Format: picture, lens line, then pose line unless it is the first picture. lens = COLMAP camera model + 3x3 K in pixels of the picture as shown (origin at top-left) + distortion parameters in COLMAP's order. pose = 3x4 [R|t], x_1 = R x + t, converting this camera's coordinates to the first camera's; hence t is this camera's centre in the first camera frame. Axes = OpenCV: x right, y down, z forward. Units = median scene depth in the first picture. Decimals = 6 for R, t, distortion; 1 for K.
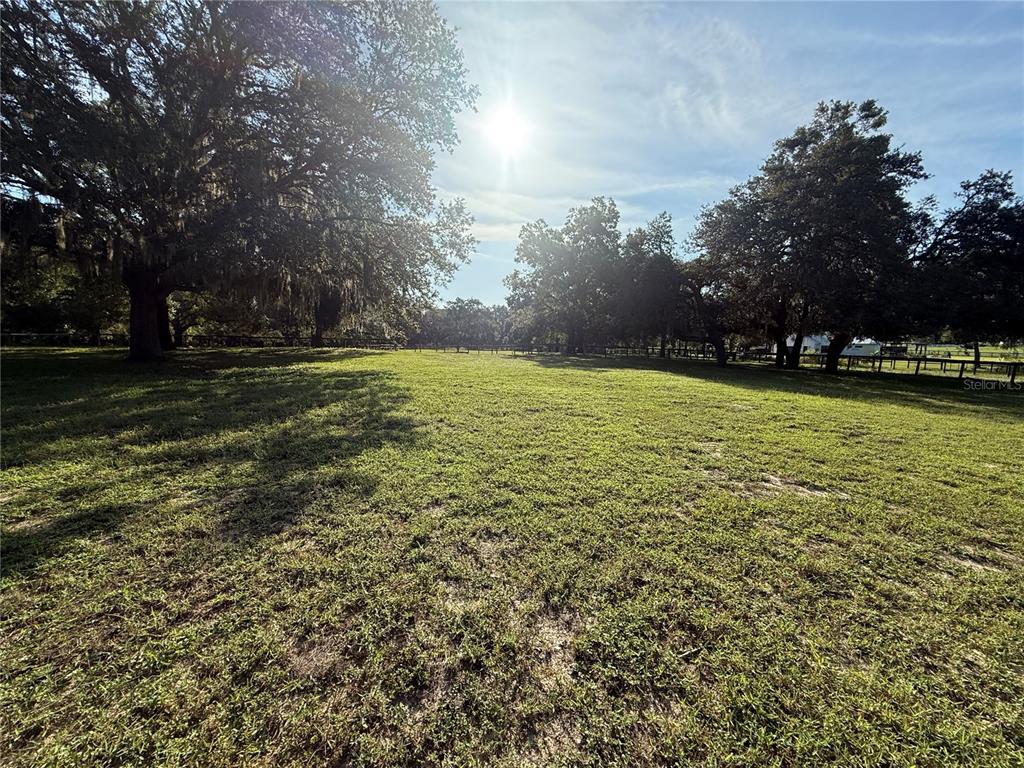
lens RADIAL K [[409.3, 0, 508.8], [0, 409.3, 384.7], [0, 0, 1]] dist [0.000171, -0.000135]
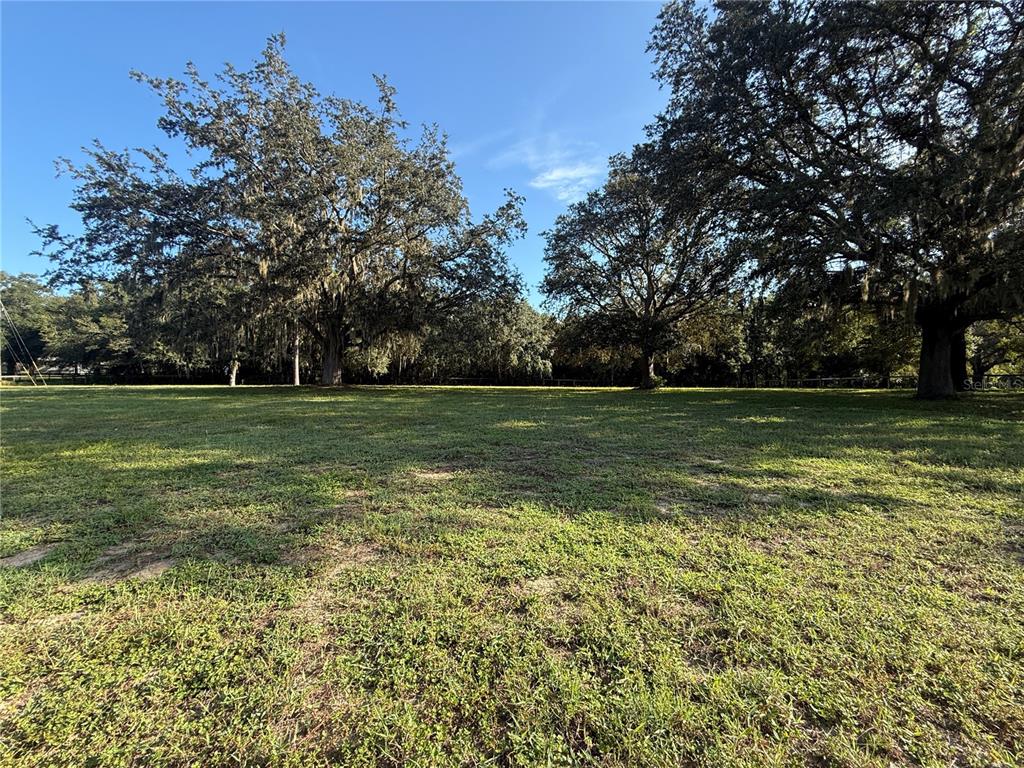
lens RADIAL K [[409.3, 0, 508.8], [0, 409.3, 384.7], [0, 0, 1]] dist [0.000171, -0.000135]
pose [[0.040301, -0.012535, -0.999109, 0.050273], [-0.095685, 0.995277, -0.016347, 0.029896], [0.994595, 0.096258, 0.038912, -0.051438]]
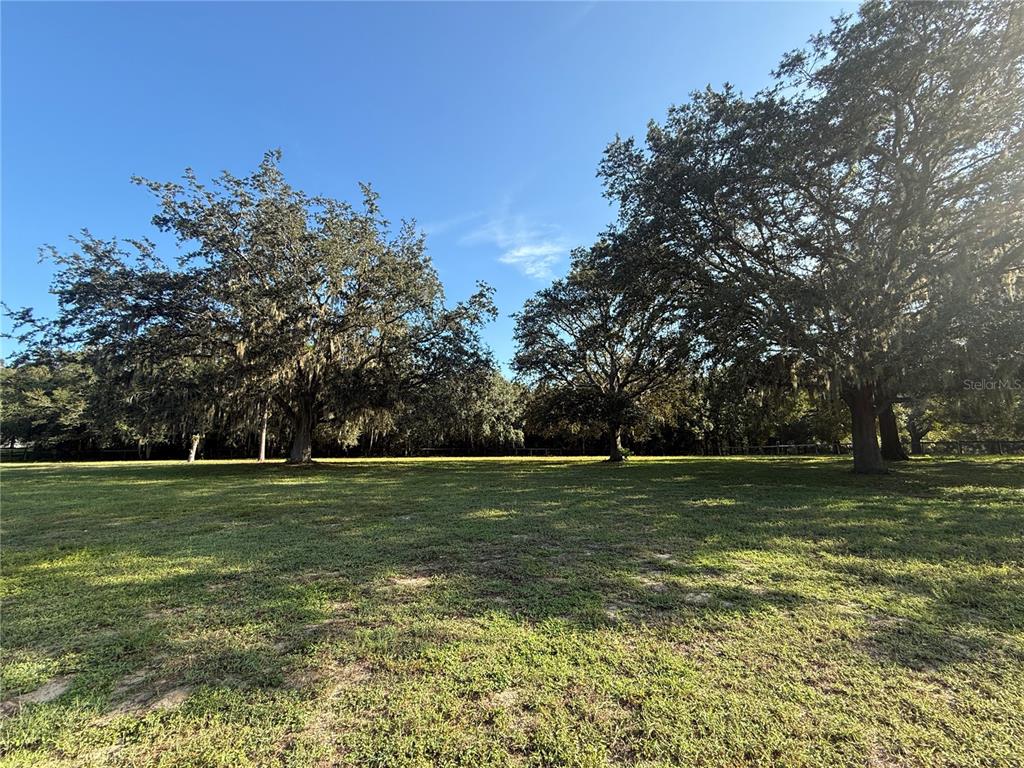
lens RADIAL K [[409.3, 0, 508.8], [0, 409.3, 384.7], [0, 0, 1]] dist [0.000171, -0.000135]
pose [[0.105787, -0.172047, -0.979392, 0.133961], [-0.080930, 0.980162, -0.180923, -0.023371], [0.991090, 0.098402, 0.089765, -0.058551]]
